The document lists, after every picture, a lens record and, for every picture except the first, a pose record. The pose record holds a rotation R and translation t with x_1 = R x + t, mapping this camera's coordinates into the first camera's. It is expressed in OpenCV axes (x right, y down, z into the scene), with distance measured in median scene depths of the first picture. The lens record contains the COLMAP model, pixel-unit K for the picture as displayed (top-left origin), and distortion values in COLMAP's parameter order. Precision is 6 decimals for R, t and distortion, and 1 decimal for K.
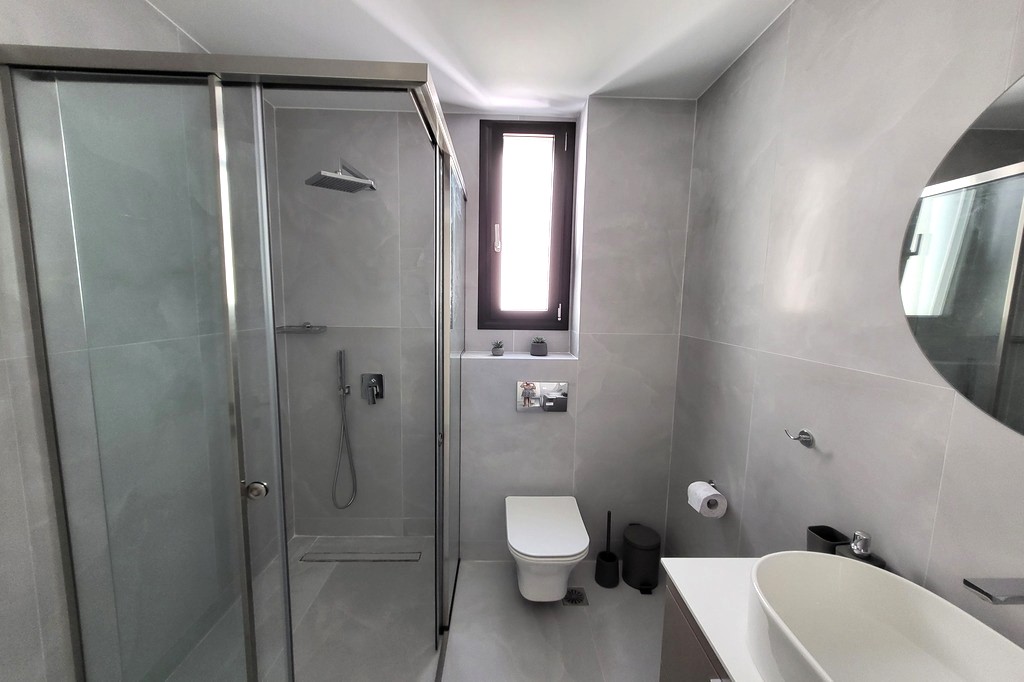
lens RADIAL K [[399.4, 0, 515.2], [0, 399.4, 347.5], [0, 0, 1]] dist [0.003035, -0.000142]
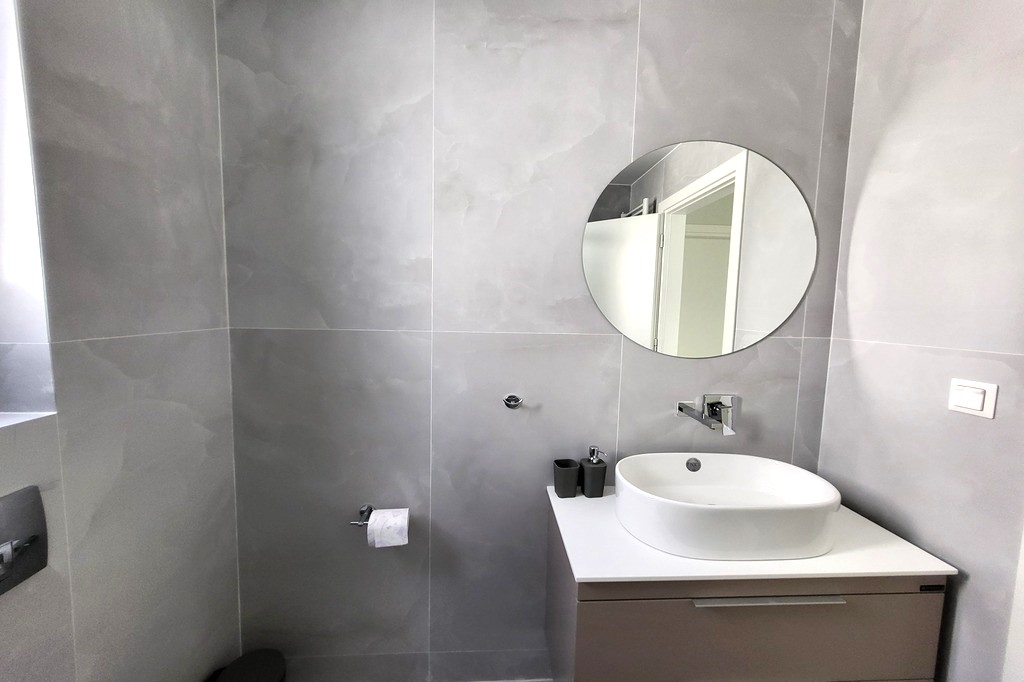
lens RADIAL K [[399.4, 0, 516.1], [0, 399.4, 346.1], [0, 0, 1]] dist [0.003035, -0.000142]
pose [[-0.029840, -0.117856, 0.992582, -0.268383], [0.097537, 0.987942, 0.120237, -0.043881], [-0.994784, 0.100402, -0.017985, 0.718892]]
